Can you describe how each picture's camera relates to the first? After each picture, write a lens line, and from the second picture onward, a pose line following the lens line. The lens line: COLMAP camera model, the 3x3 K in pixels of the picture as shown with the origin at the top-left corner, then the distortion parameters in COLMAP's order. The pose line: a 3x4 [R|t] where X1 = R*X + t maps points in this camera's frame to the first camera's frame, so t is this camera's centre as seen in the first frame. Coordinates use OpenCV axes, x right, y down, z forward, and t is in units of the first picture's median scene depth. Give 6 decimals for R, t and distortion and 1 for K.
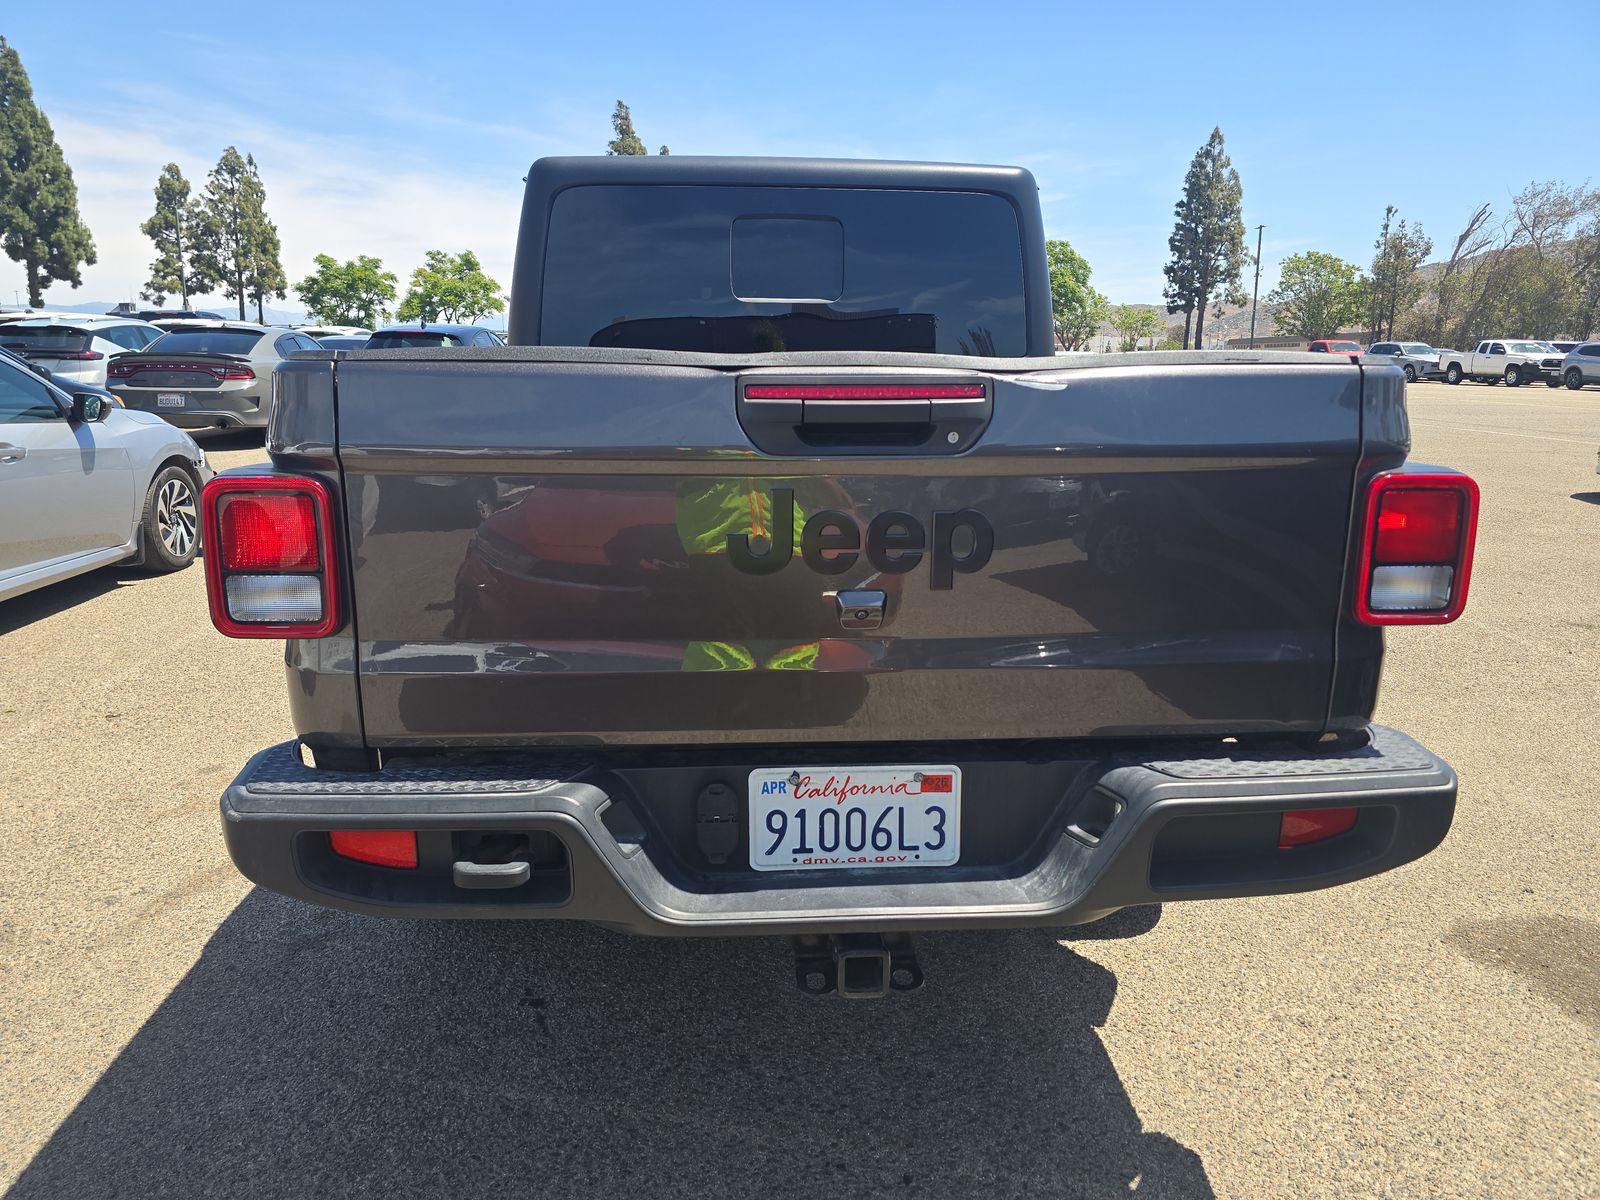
lens RADIAL K [[1067.3, 0, 791.9], [0, 1067.3, 593.2], [0, 0, 1]] dist [0.061682, -0.054759]
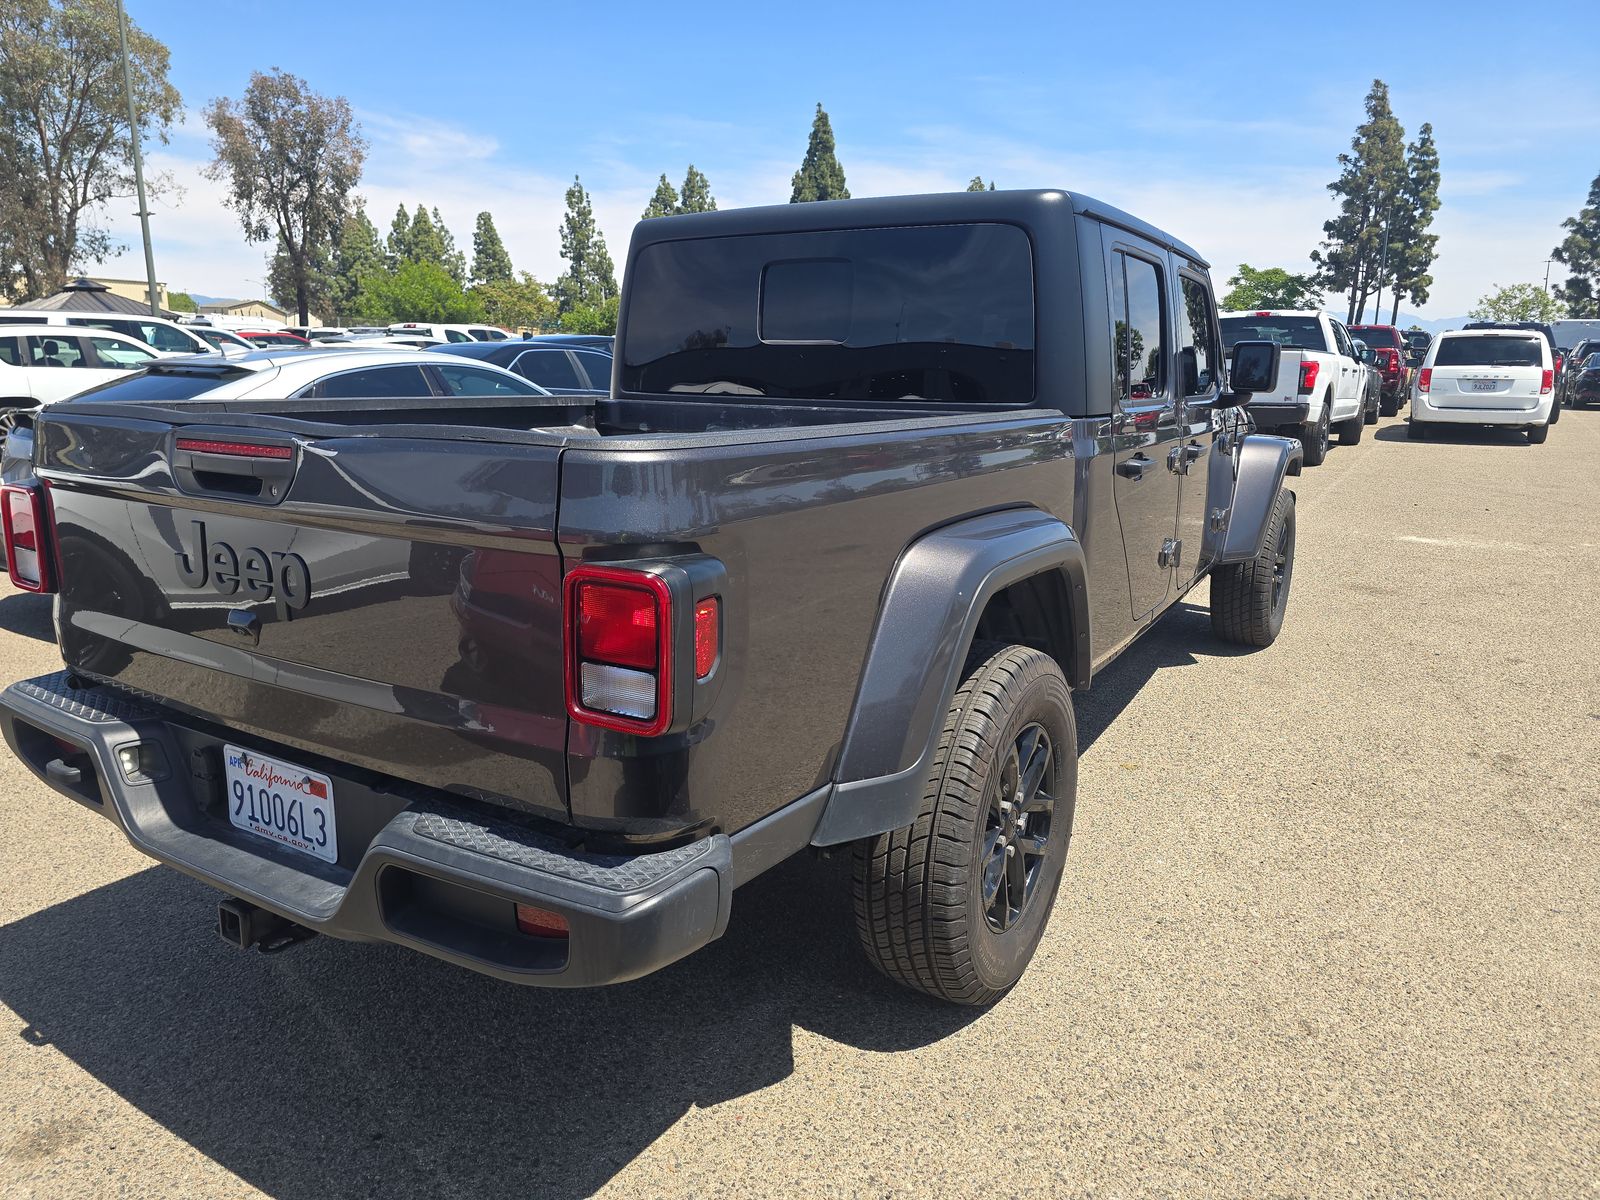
lens RADIAL K [[1067.3, 0, 791.9], [0, 1067.3, 593.2], [0, 0, 1]] dist [0.061682, -0.054759]
pose [[0.809872, 0.128172, -0.572433, 1.180348], [-0.131780, 0.990648, 0.035373, -0.139664], [0.571613, 0.046788, 0.819188, 0.324978]]
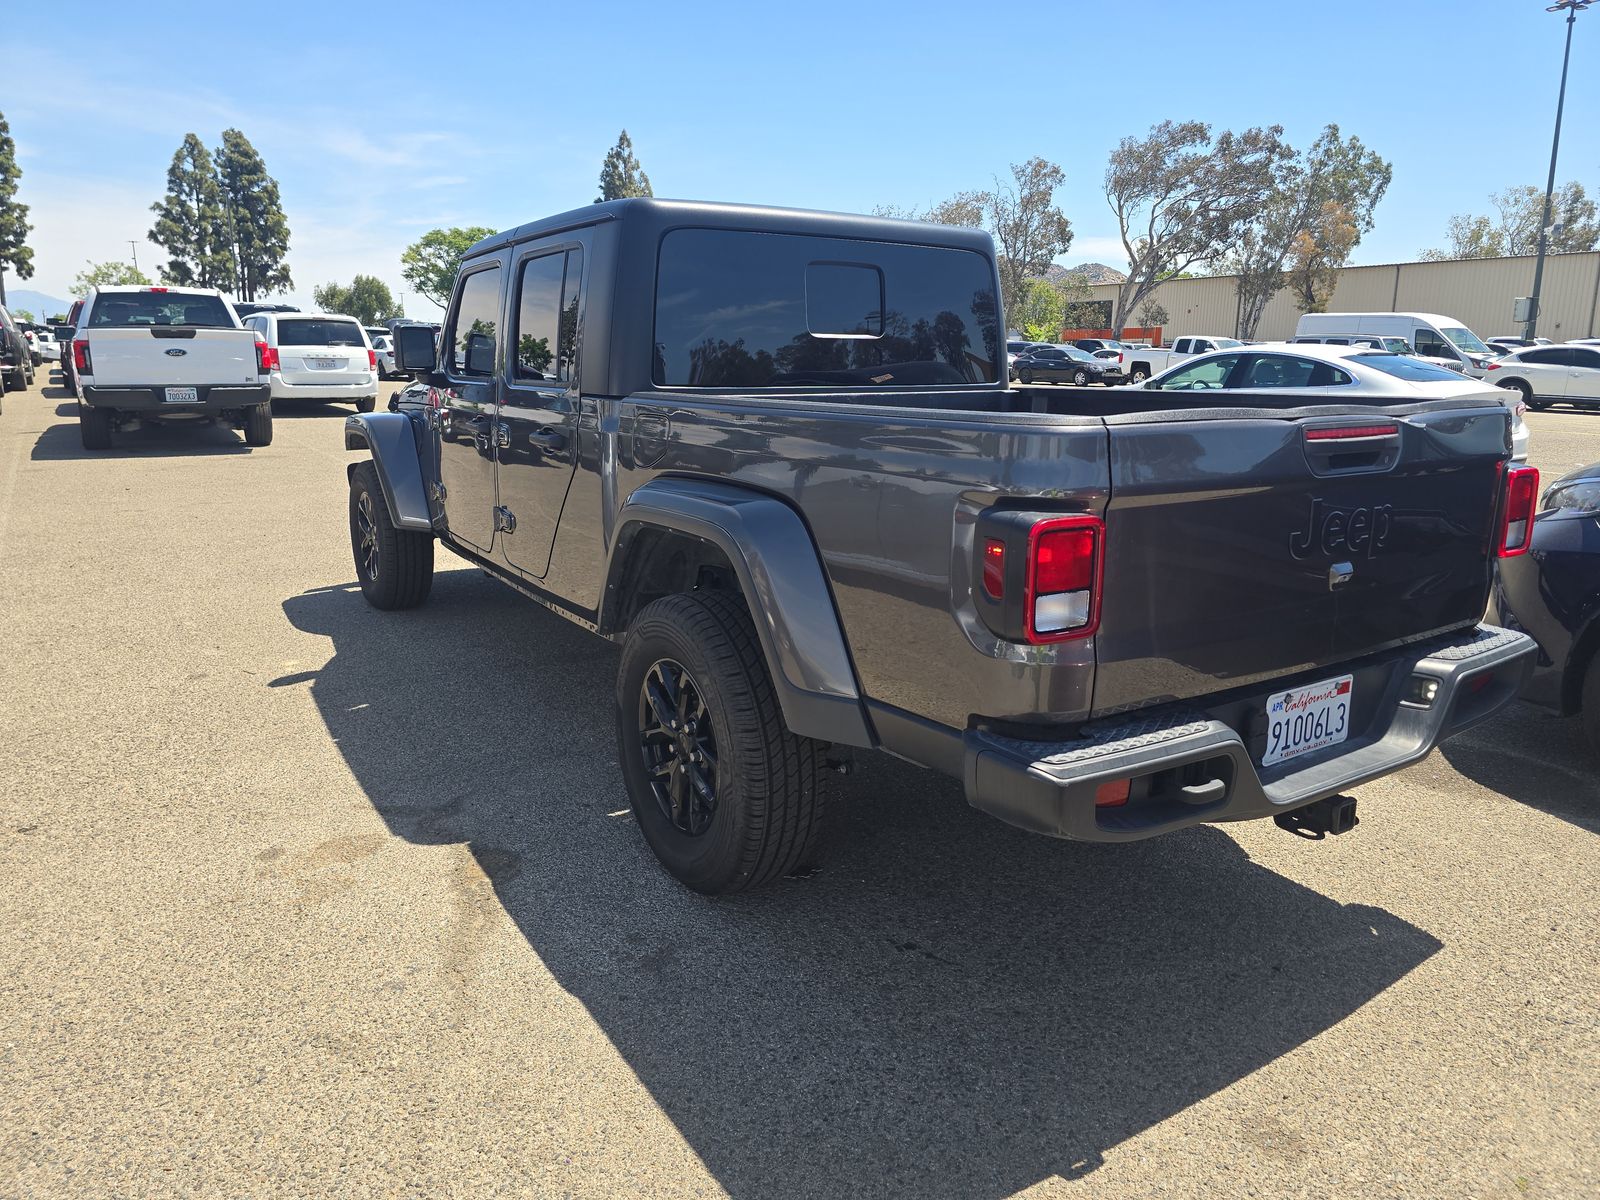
lens RADIAL K [[1067.3, 0, 791.9], [0, 1067.3, 593.2], [0, 0, 1]] dist [0.061682, -0.054759]
pose [[0.873490, -0.104669, 0.475457, -1.247131], [0.099745, 0.994374, 0.035660, -0.086918], [-0.476514, 0.016276, 0.879016, 0.027226]]
